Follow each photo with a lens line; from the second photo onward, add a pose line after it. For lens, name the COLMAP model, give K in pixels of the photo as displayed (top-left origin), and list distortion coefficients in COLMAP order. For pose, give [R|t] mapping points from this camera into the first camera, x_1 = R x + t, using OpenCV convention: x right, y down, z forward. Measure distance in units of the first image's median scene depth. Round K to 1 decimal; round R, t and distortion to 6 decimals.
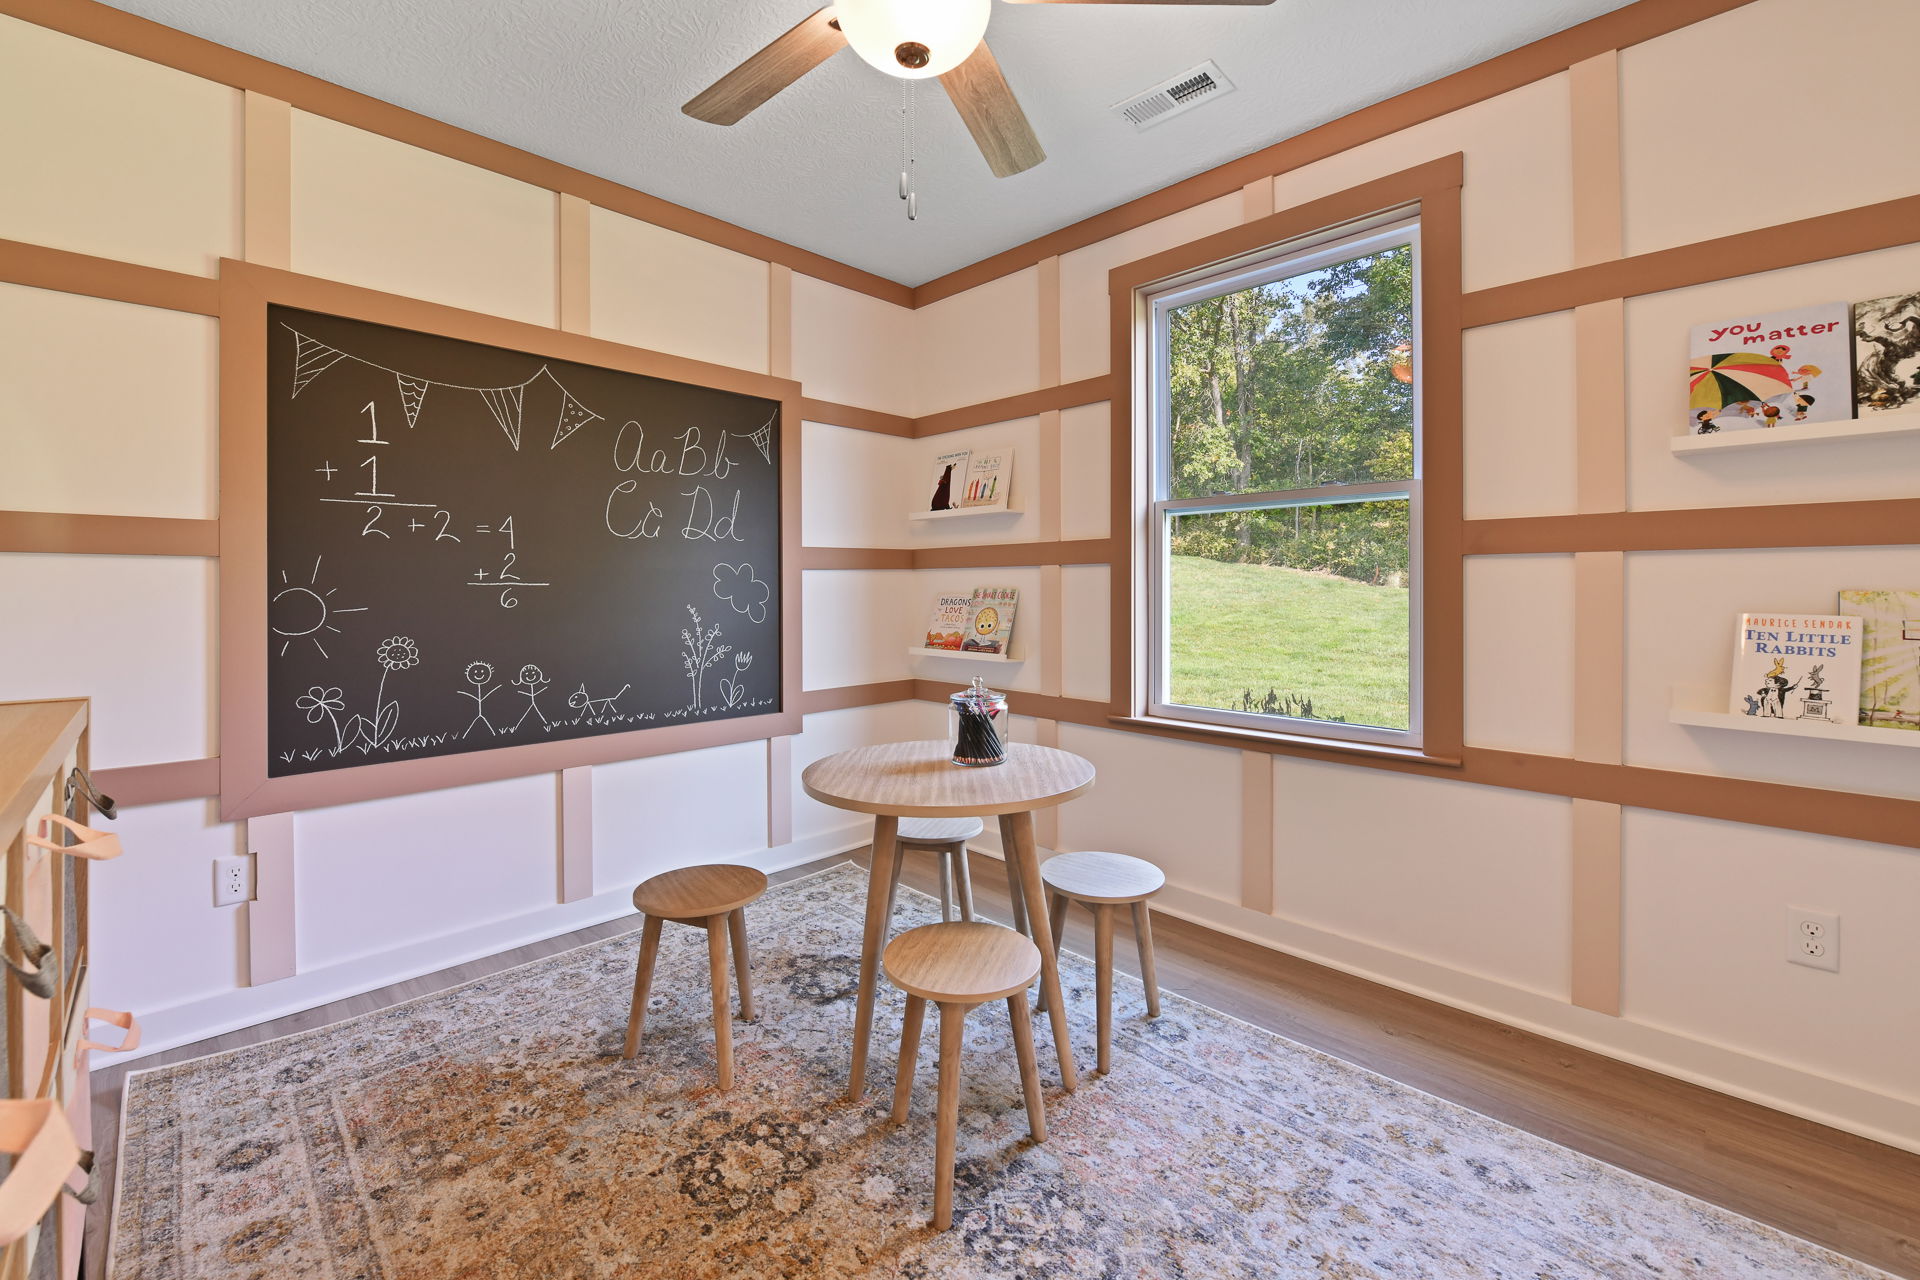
lens RADIAL K [[775.0, 0, 958.8], [0, 775.0, 593.2], [0, 0, 1]] dist [-0.012044, -0.000398]
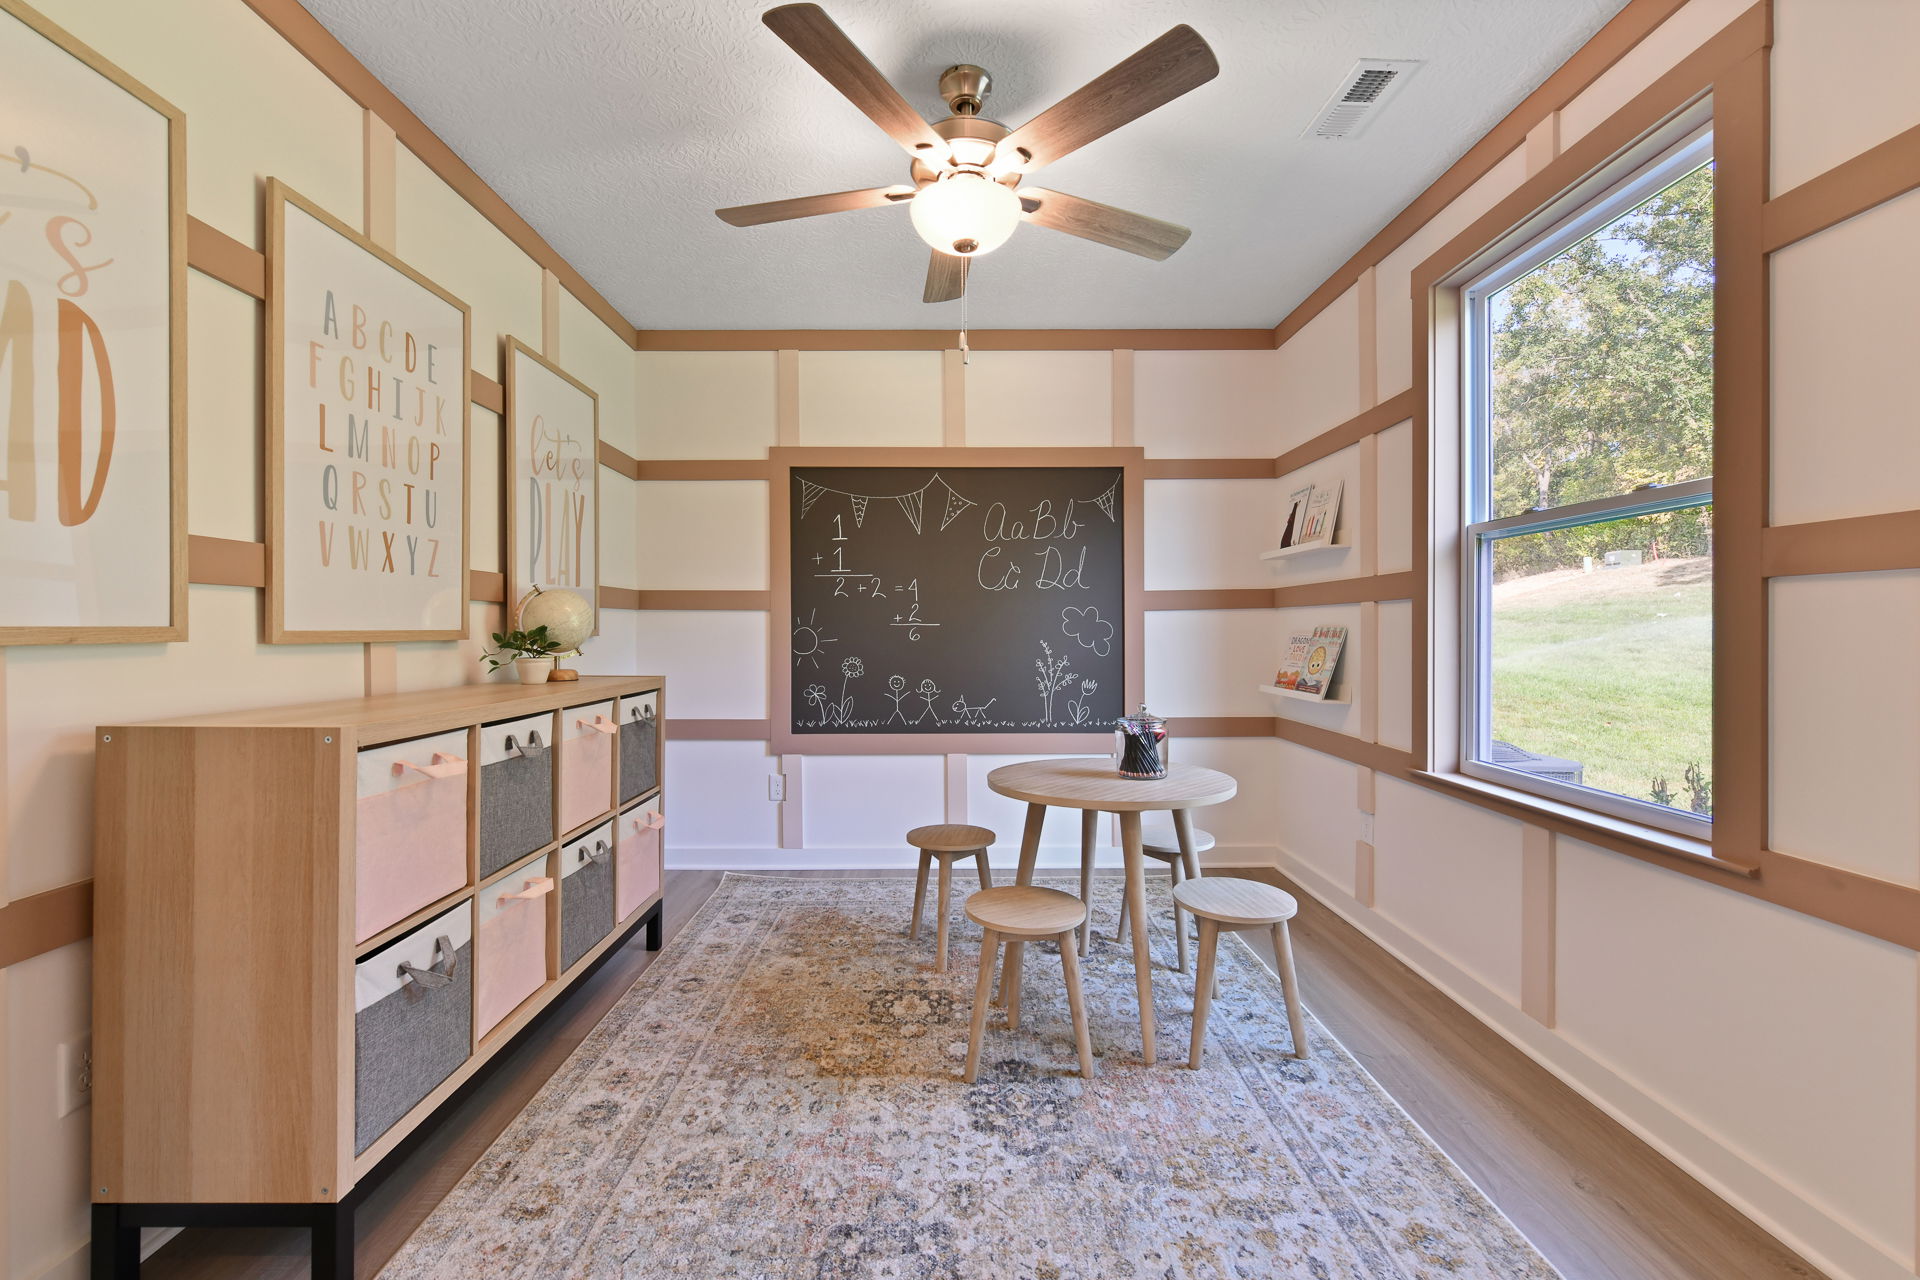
lens RADIAL K [[772.4, 0, 960.0], [0, 772.4, 640.0], [0, 0, 1]] dist [-0.007067, -0.000327]
pose [[0.716160, 0.009828, -0.697867, 0.582128], [-0.003506, 0.999939, 0.010484, 0.002458], [0.697927, -0.005062, 0.716151, -0.009471]]
